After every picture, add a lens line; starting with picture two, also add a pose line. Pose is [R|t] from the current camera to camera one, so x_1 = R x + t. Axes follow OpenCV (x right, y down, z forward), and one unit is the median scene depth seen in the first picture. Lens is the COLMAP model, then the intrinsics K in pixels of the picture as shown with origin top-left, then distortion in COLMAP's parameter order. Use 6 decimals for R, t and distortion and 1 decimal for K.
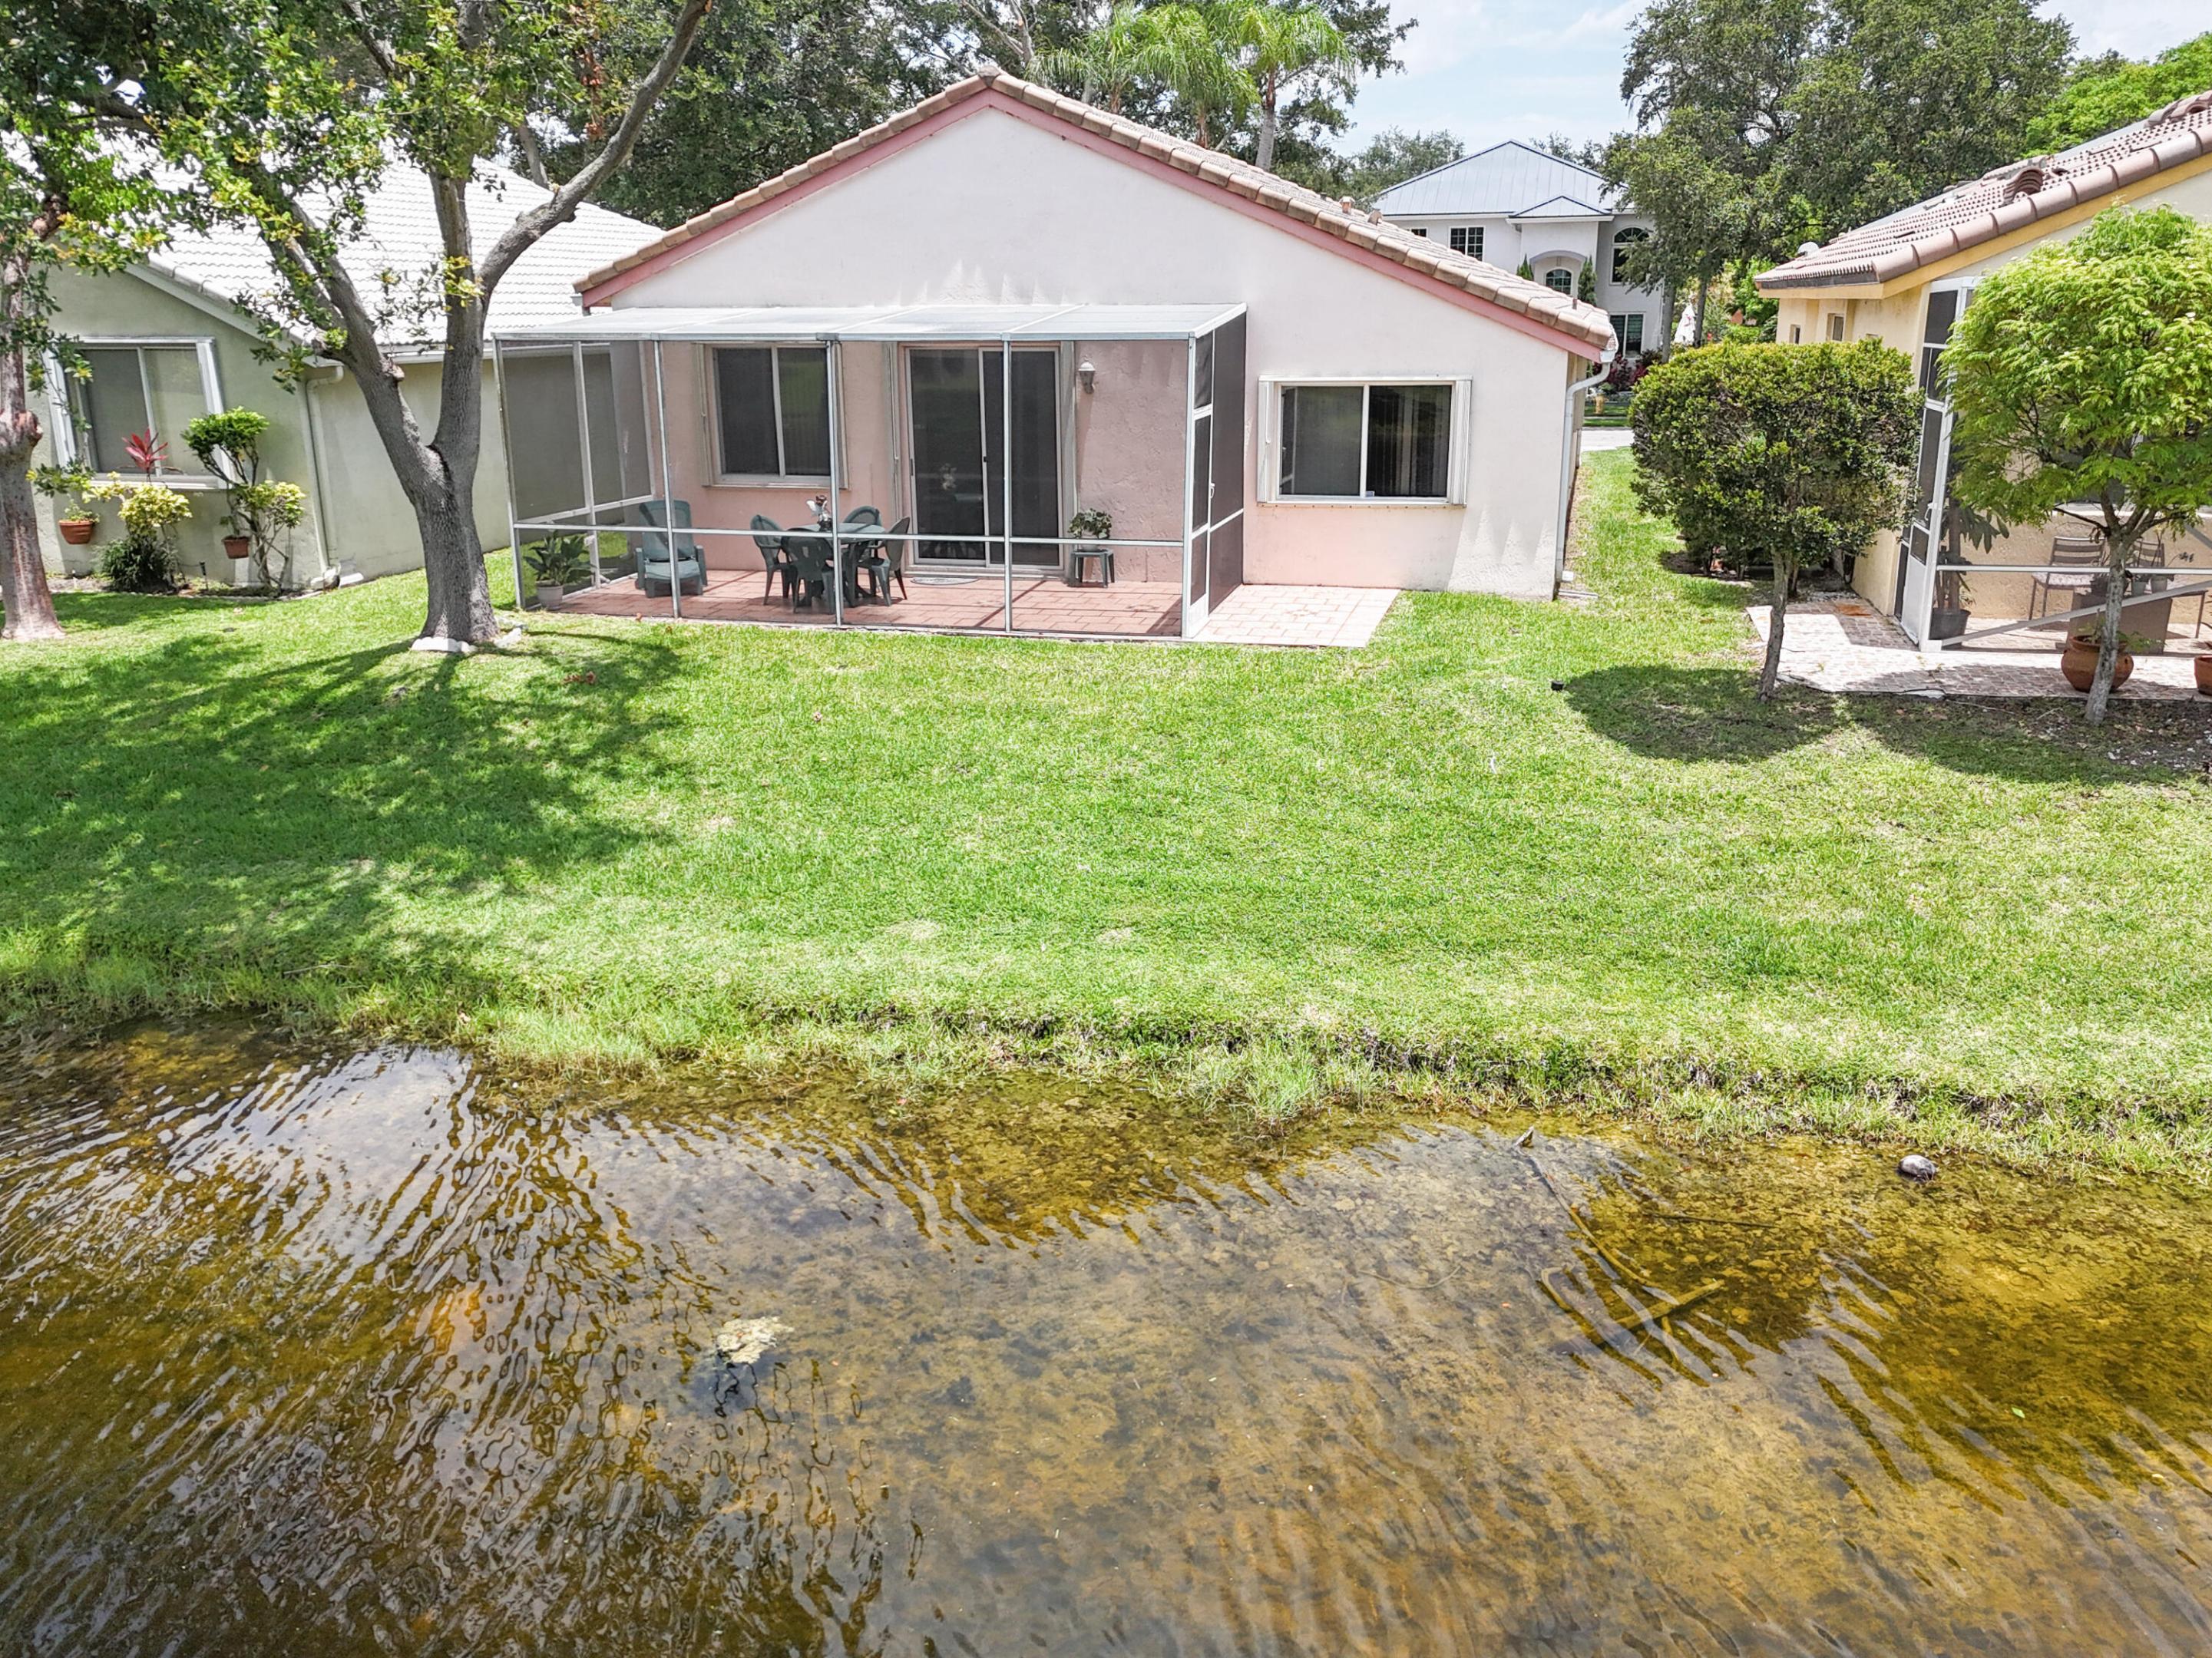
lens RADIAL K [[1590.9, 0, 1106.0], [0, 1590.9, 829.0], [0, 0, 1]] dist [0.030251, -0.008724]
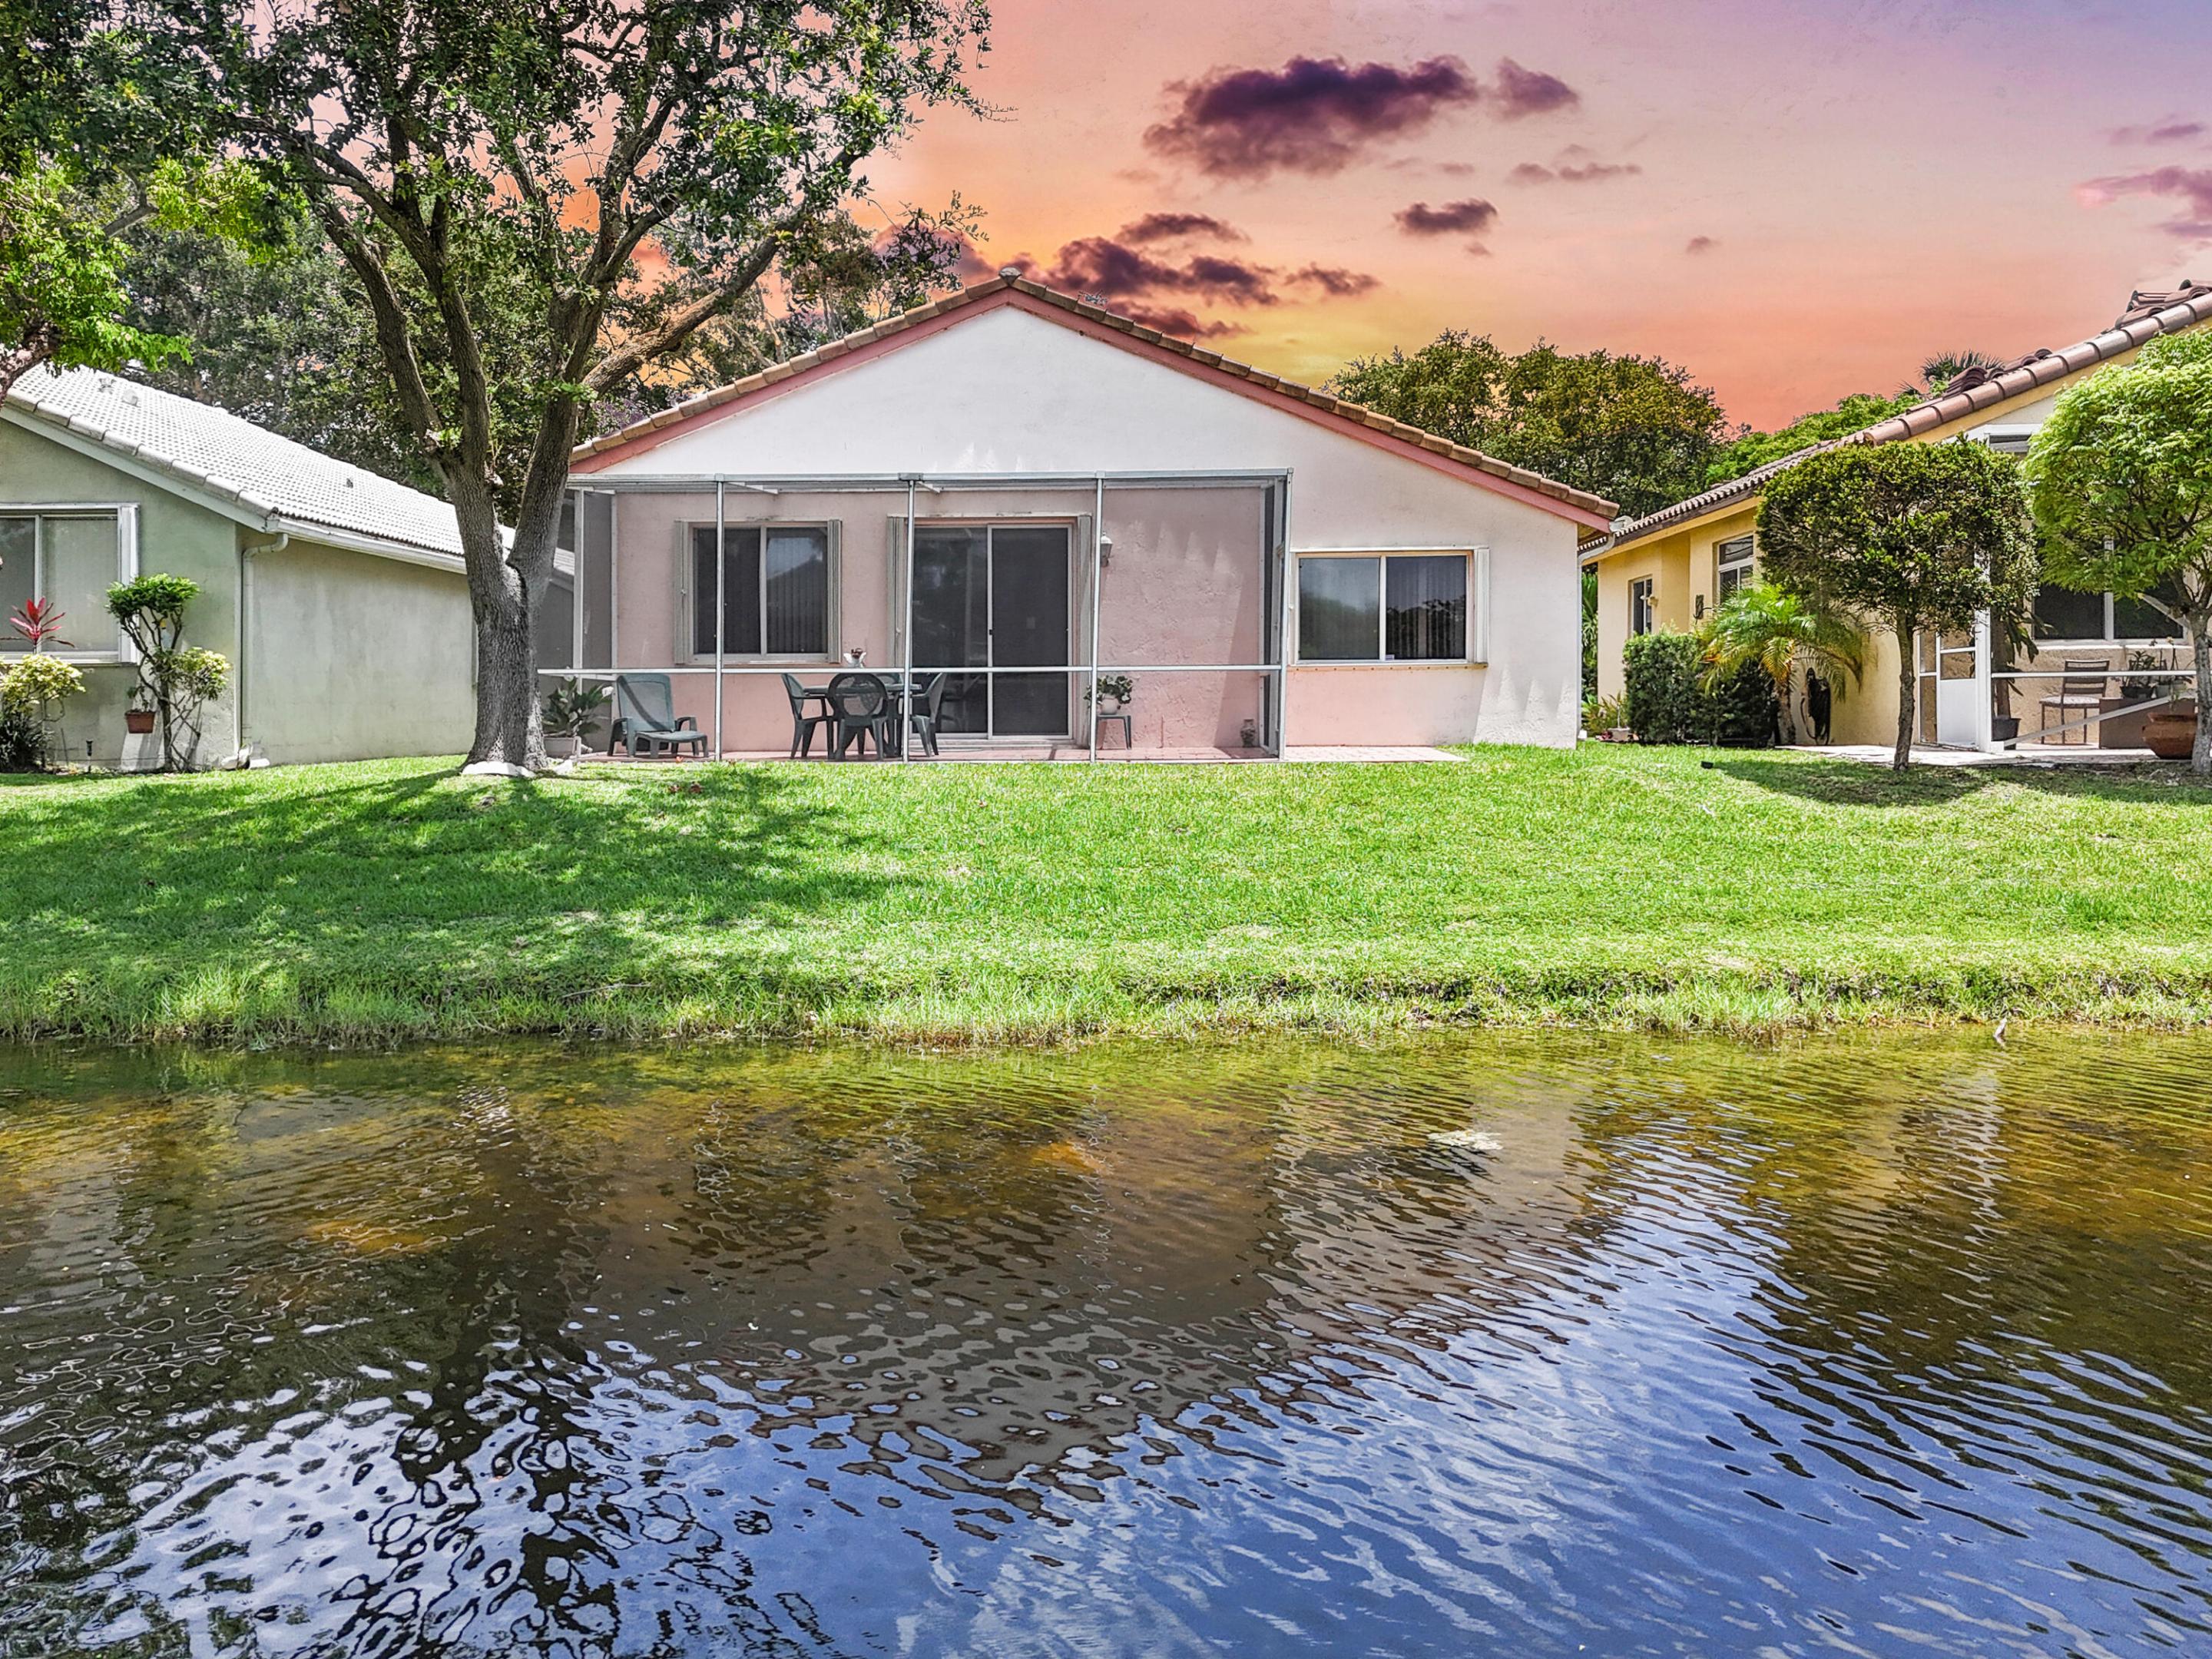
lens RADIAL K [[1693.3, 0, 1105.9], [0, 1693.3, 749.3], [0, 0, 1]] dist [0.030243, -0.003246]
pose [[0.984621, 0.006796, 0.174574, -0.206847], [0.036677, 0.968935, -0.244579, 0.109353], [-0.170813, 0.247221, 0.953784, -0.001519]]
